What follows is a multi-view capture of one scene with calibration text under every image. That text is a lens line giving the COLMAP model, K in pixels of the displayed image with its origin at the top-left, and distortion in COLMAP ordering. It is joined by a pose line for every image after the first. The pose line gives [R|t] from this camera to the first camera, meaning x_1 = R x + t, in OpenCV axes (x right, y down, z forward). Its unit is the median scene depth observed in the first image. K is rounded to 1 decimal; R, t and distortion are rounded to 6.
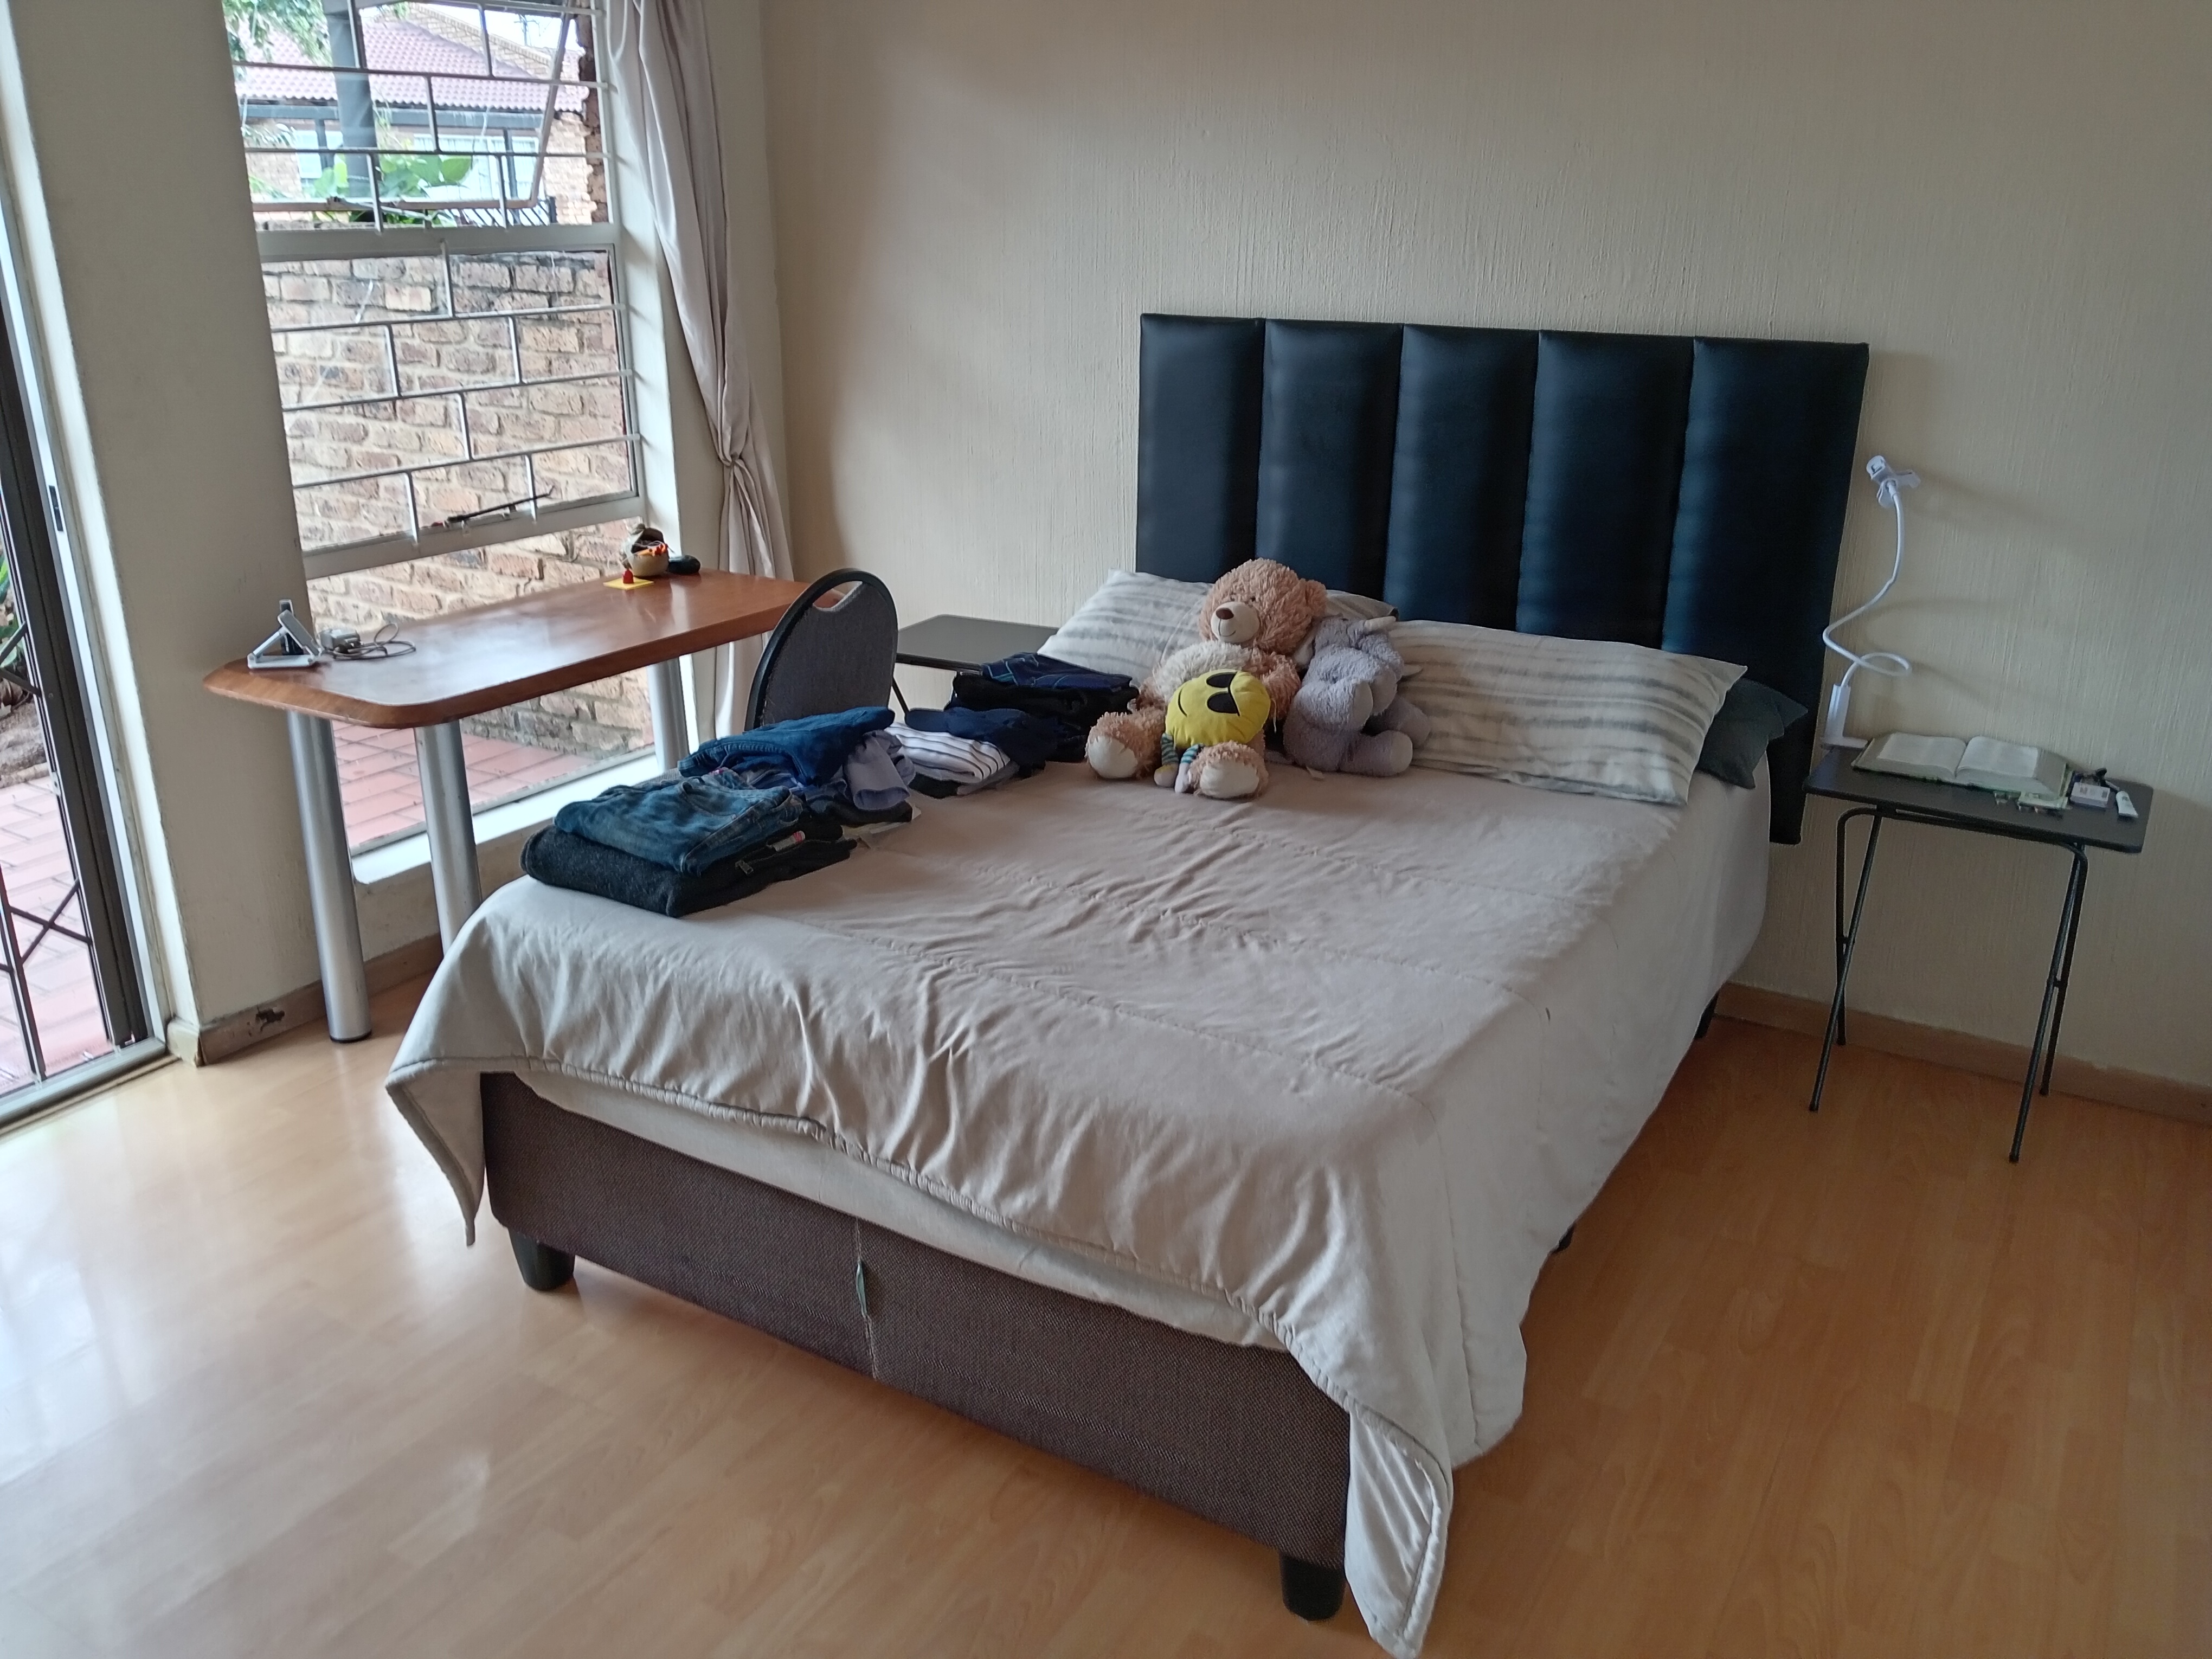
lens RADIAL K [[1772.9, 0, 1106.0], [0, 1772.9, 829.5], [0, 0, 1]] dist [0.063699, -0.137880]
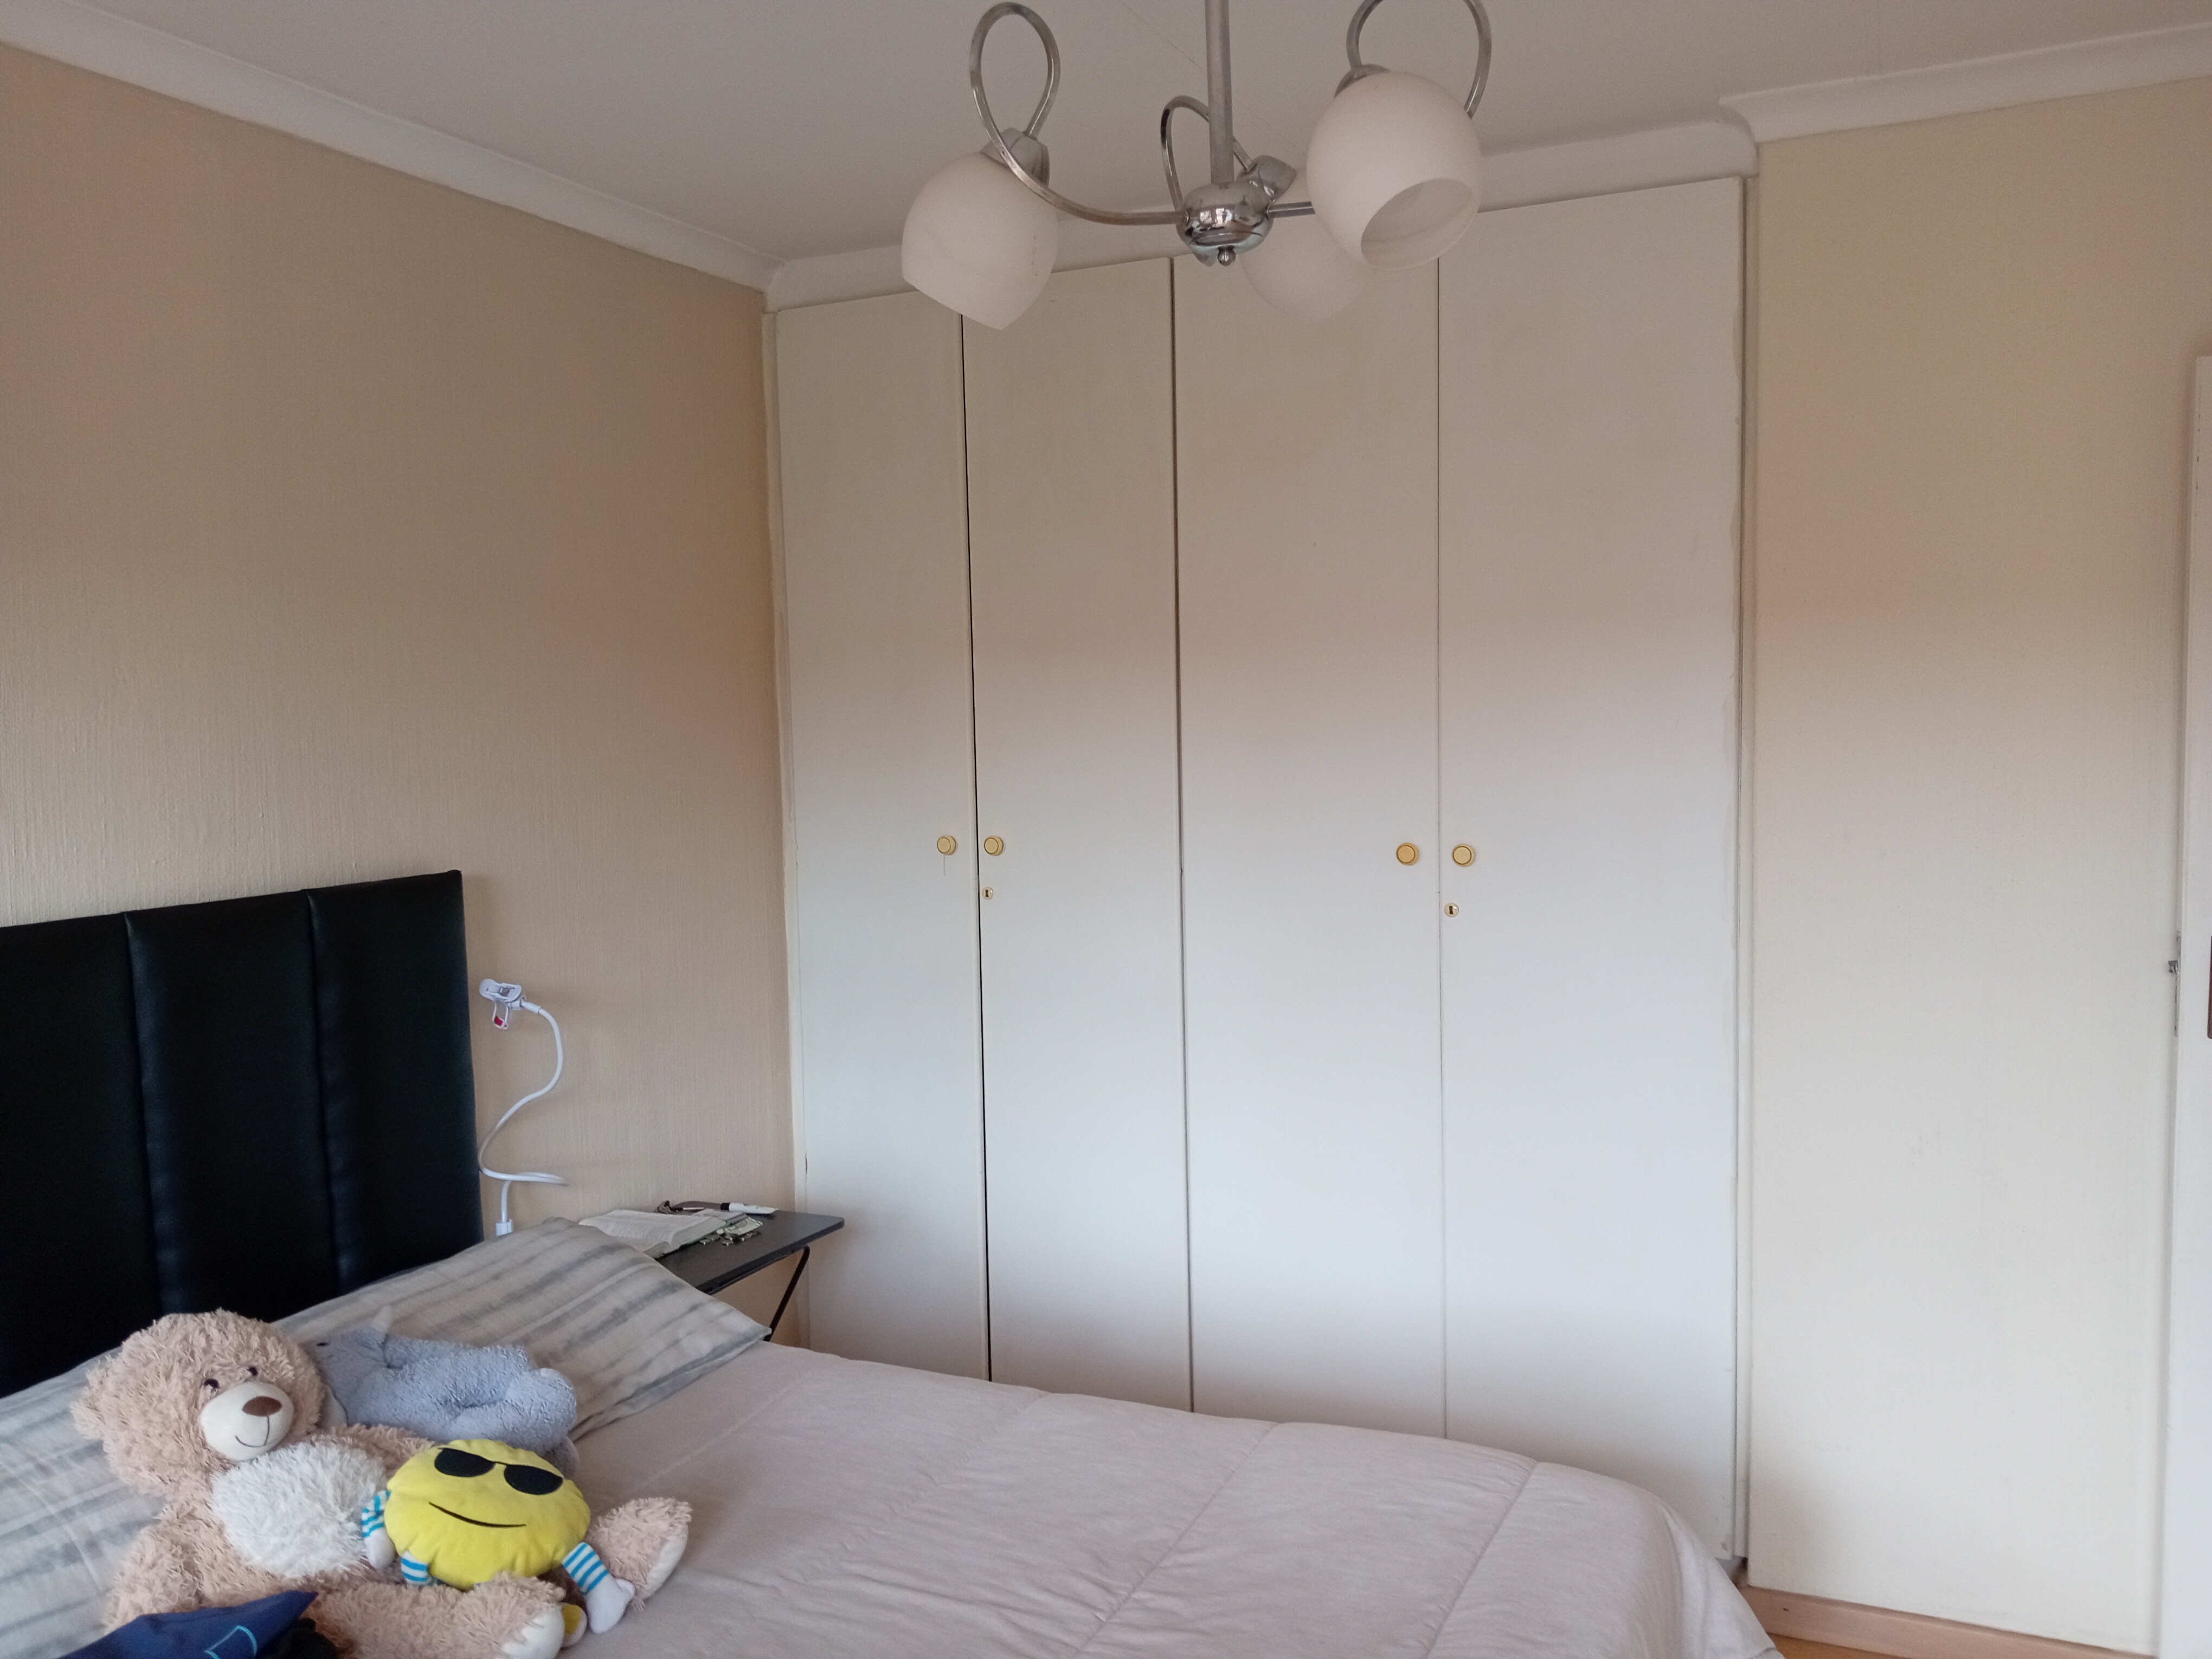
lens RADIAL K [[1729.3, 0, 1095.7], [0, 1729.3, 831.4], [0, 0, 1]] dist [0.132565, -0.280066]
pose [[-0.130054, -0.071337, 0.988937, -0.435828], [0.350211, 0.929814, 0.113128, -0.223464], [-0.927598, 0.361049, -0.095943, 0.616749]]
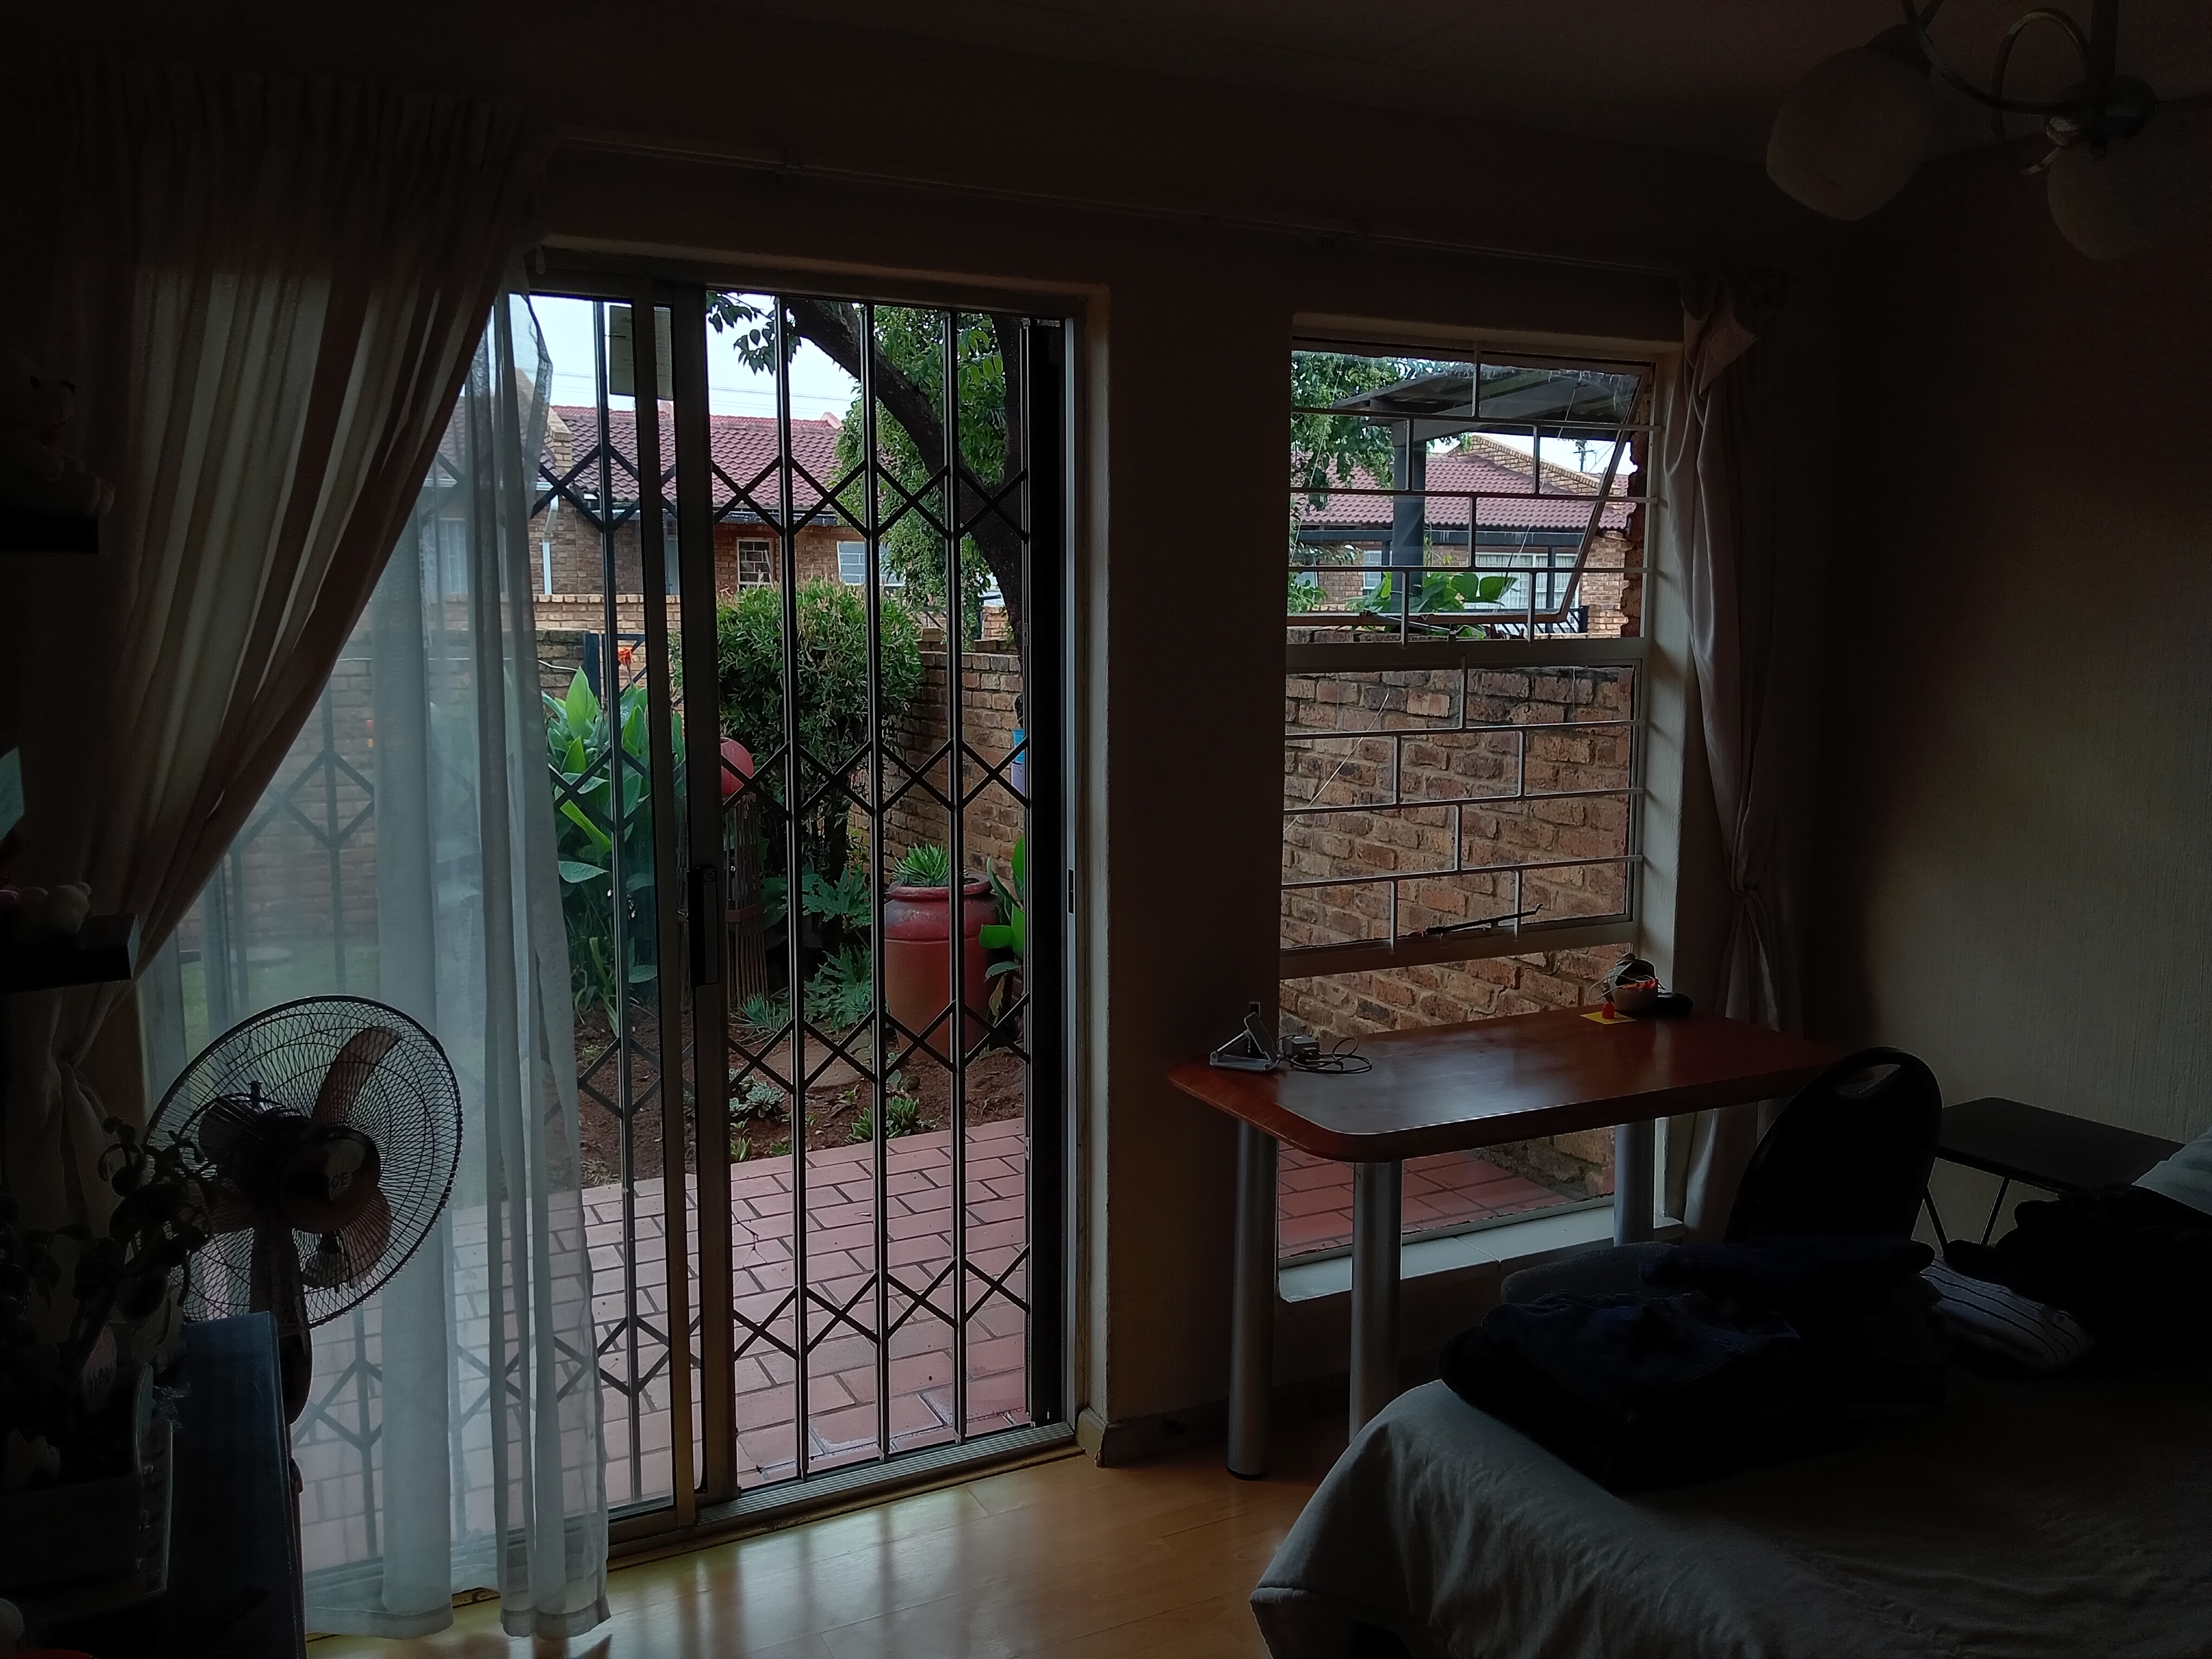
lens RADIAL K [[1729.3, 0, 1095.7], [0, 1729.3, 831.4], [0, 0, 1]] dist [0.132565, -0.280066]
pose [[0.849348, 0.070762, -0.523068, -0.033484], [-0.178859, 0.970929, -0.159078, -0.044268], [0.496606, 0.228669, 0.837313, 0.112826]]
